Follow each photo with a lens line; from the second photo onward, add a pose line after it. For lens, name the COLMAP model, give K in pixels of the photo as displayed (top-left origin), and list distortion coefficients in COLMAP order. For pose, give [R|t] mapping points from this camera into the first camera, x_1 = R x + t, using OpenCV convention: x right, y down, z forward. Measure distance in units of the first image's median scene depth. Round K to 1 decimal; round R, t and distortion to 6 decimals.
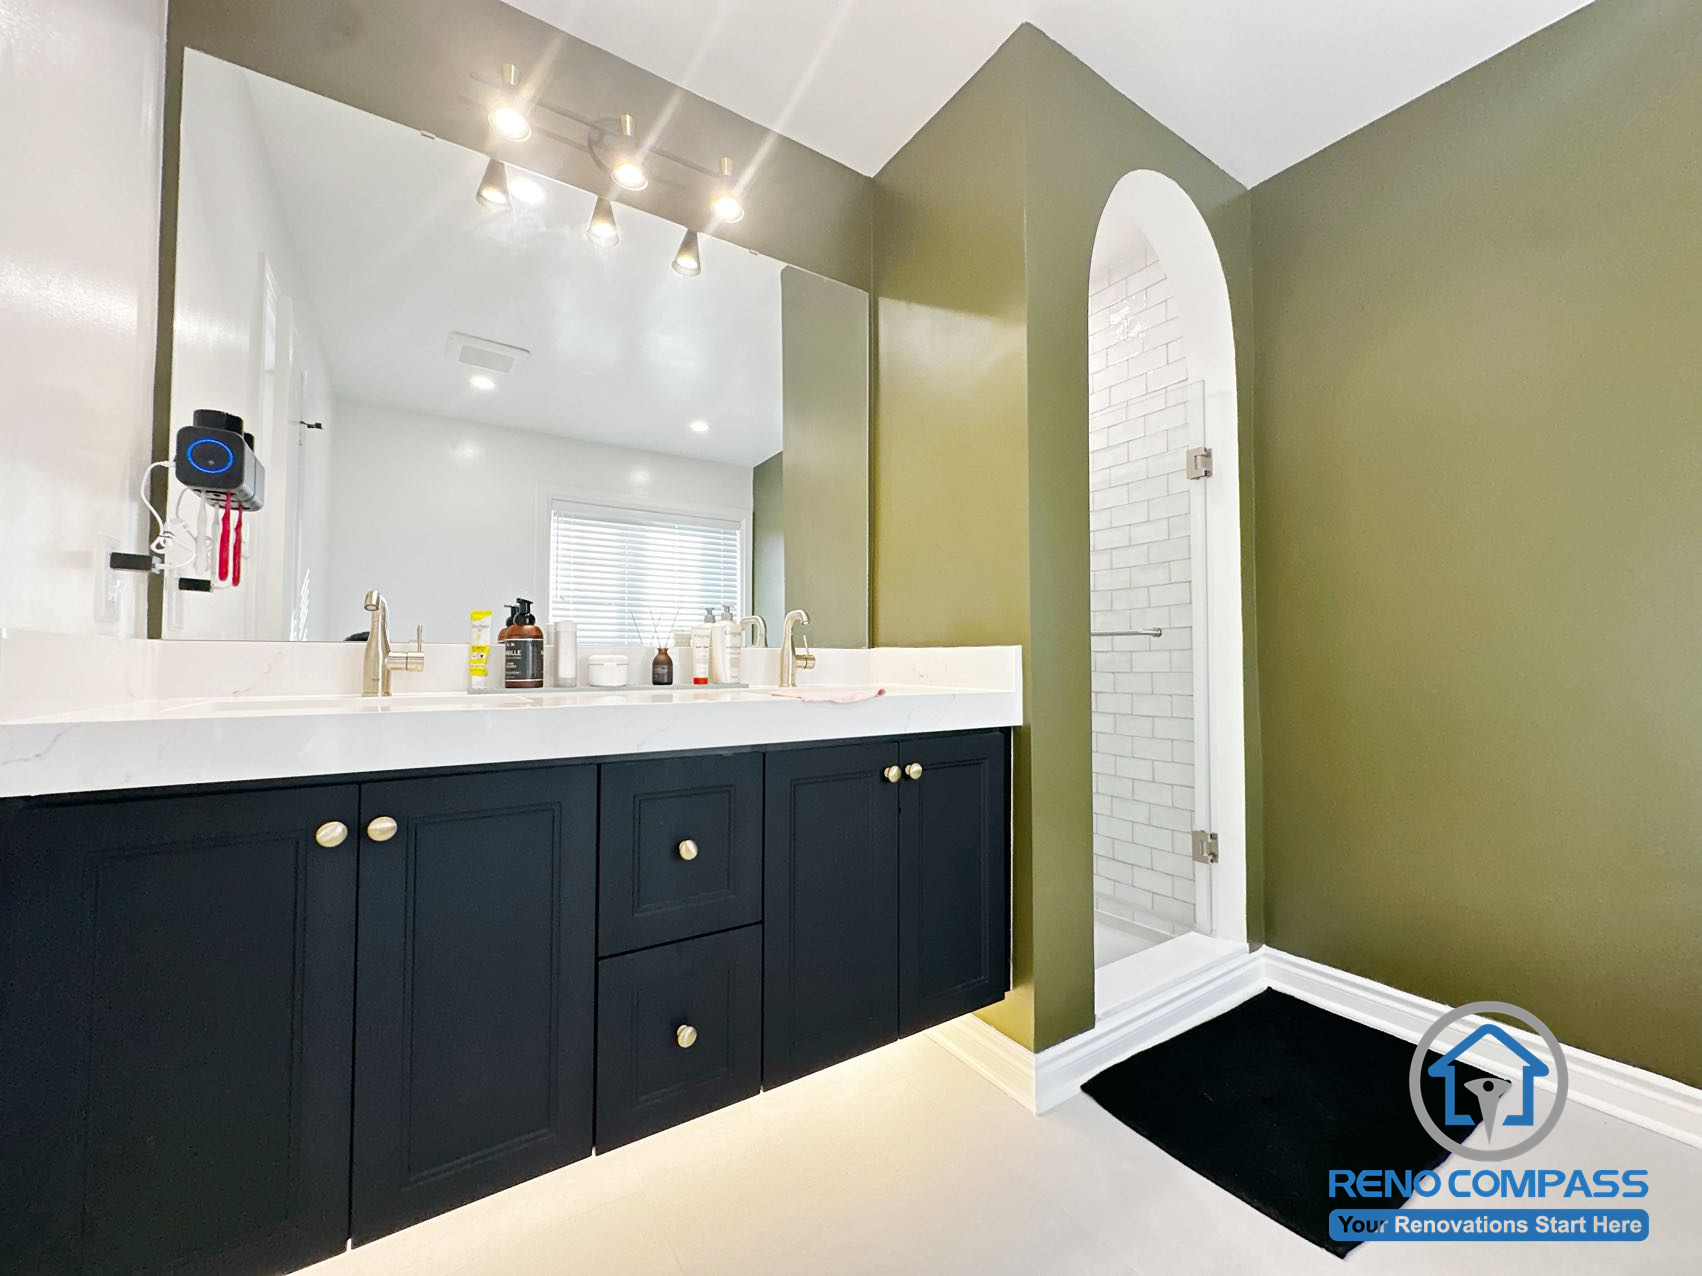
lens RADIAL K [[685.5, 0, 848.5], [0, 685.5, 633.8], [0, 0, 1]] dist [0.000583, 0.000288]
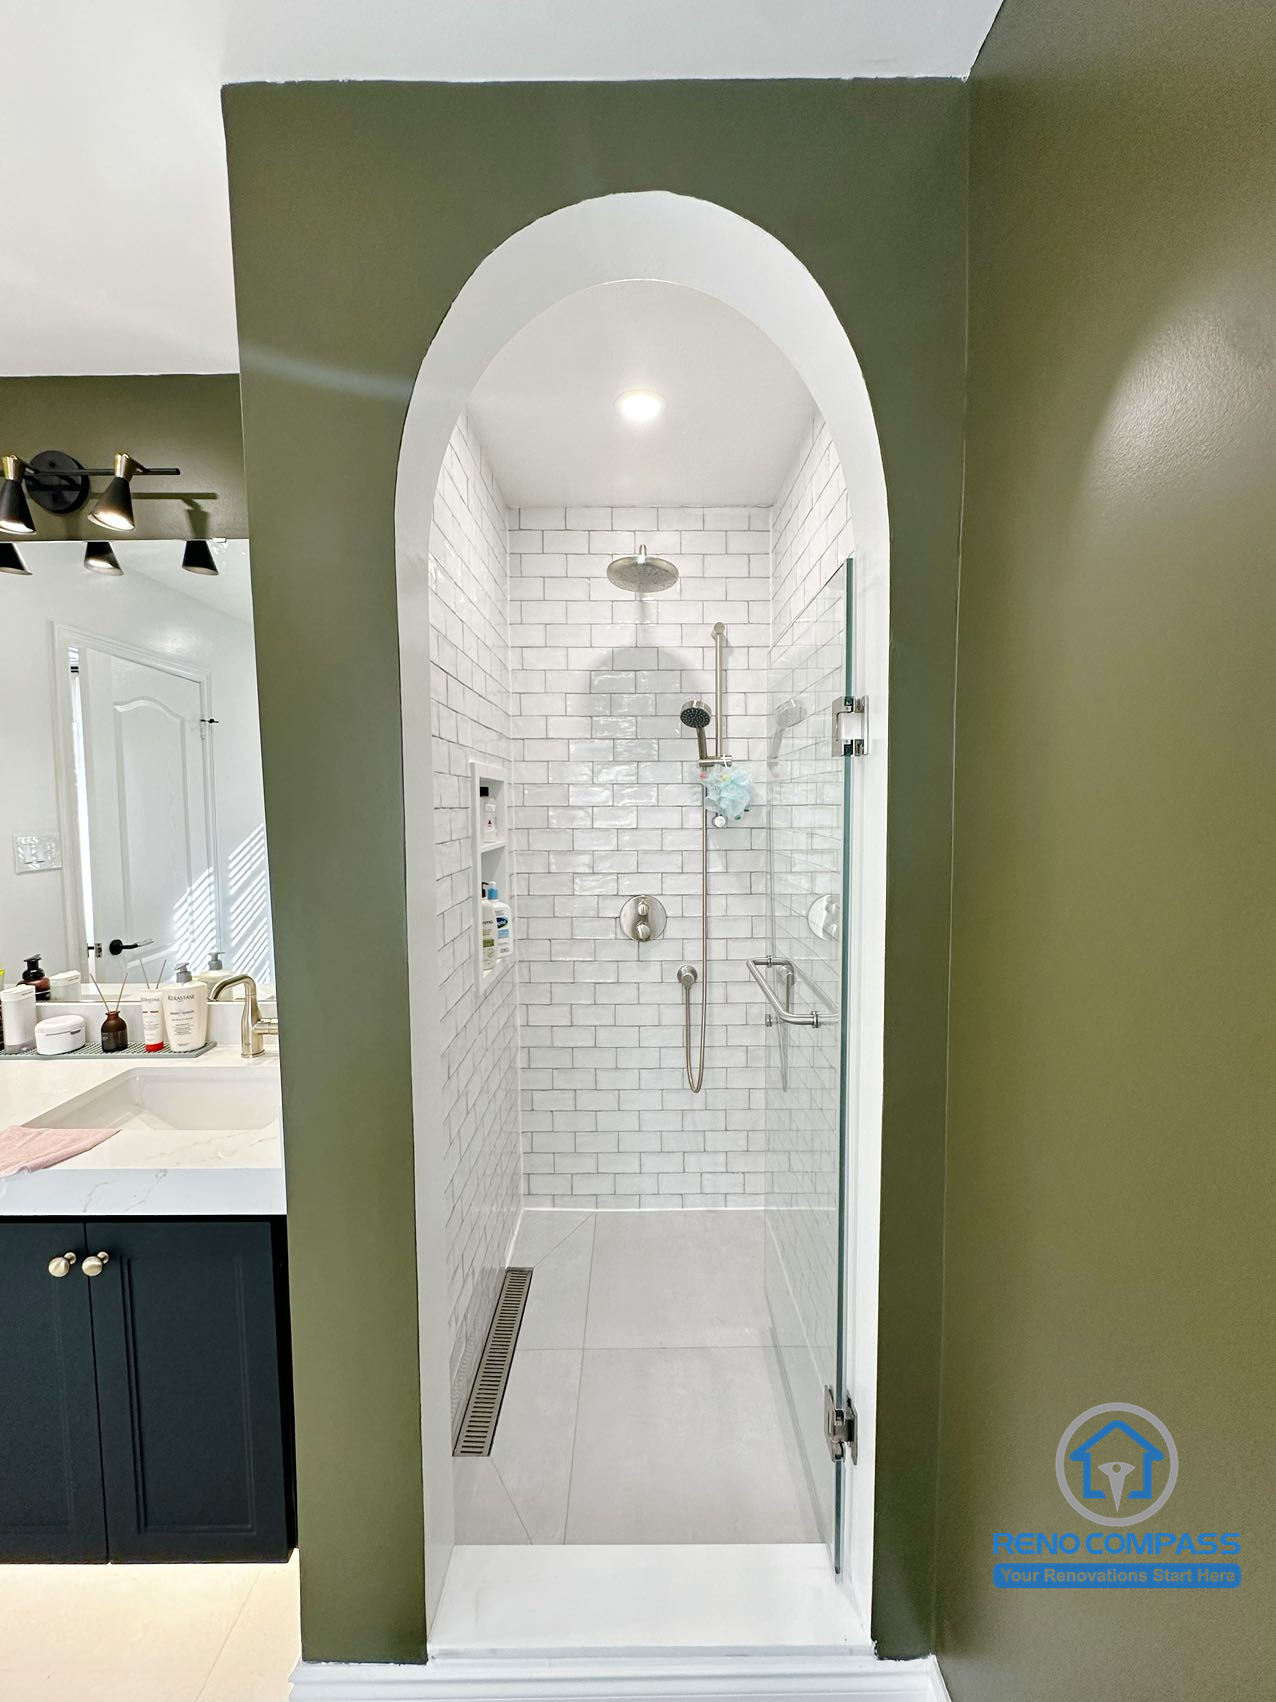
lens RADIAL K [[689.5, 0, 642.3], [0, 689.5, 853.5], [0, 0, 1]] dist [-0.000125, -0.000098]
pose [[0.839513, 0.028025, -0.542617, 0.691650], [0.030057, 0.994744, 0.097879, -0.216858], [0.542508, -0.098480, 0.834258, 0.492829]]
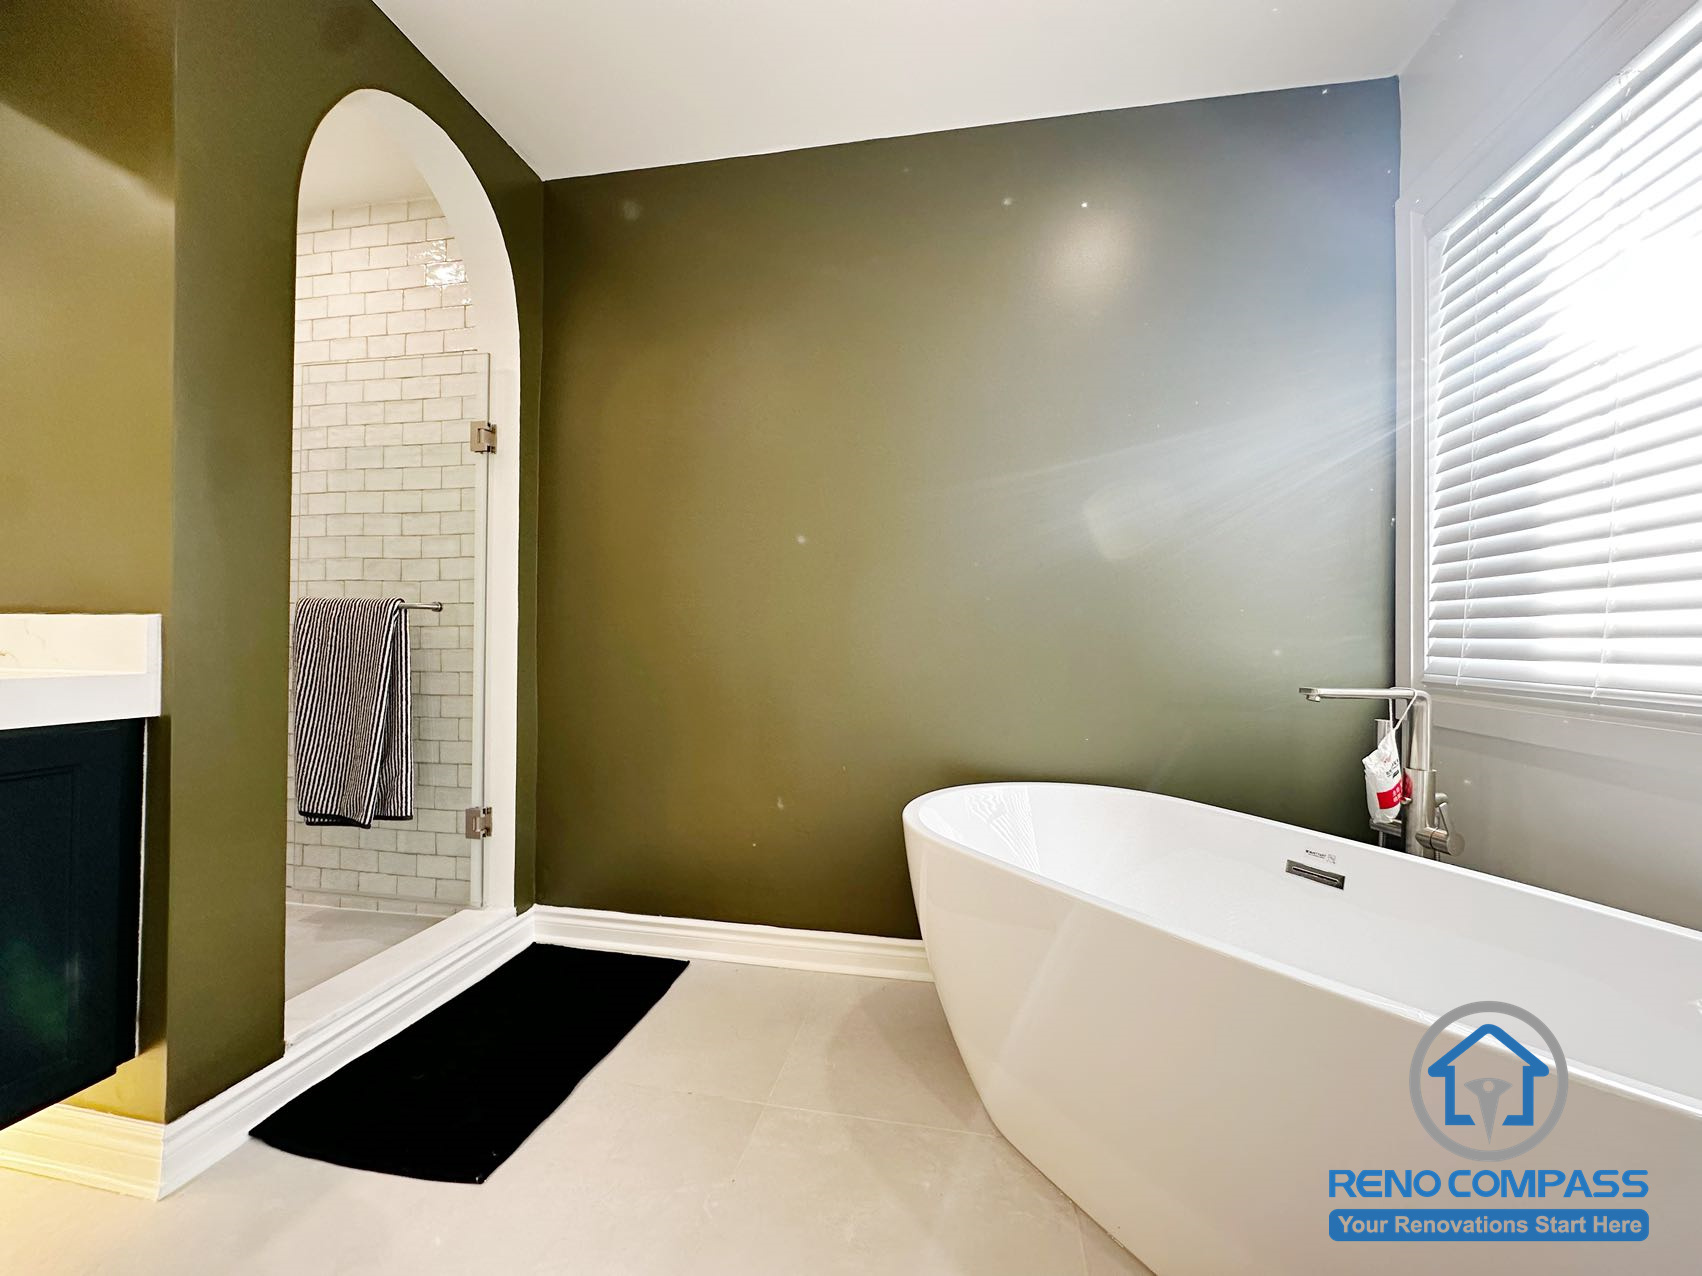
lens RADIAL K [[685.5, 0, 840.8], [0, 685.5, 637.3], [0, 0, 1]] dist [0.000583, 0.000288]
pose [[0.697432, 0.012808, 0.716536, 0.173793], [-0.038309, 0.999077, 0.019429, 0.000021], [-0.715626, -0.041000, 0.697279, -0.069665]]
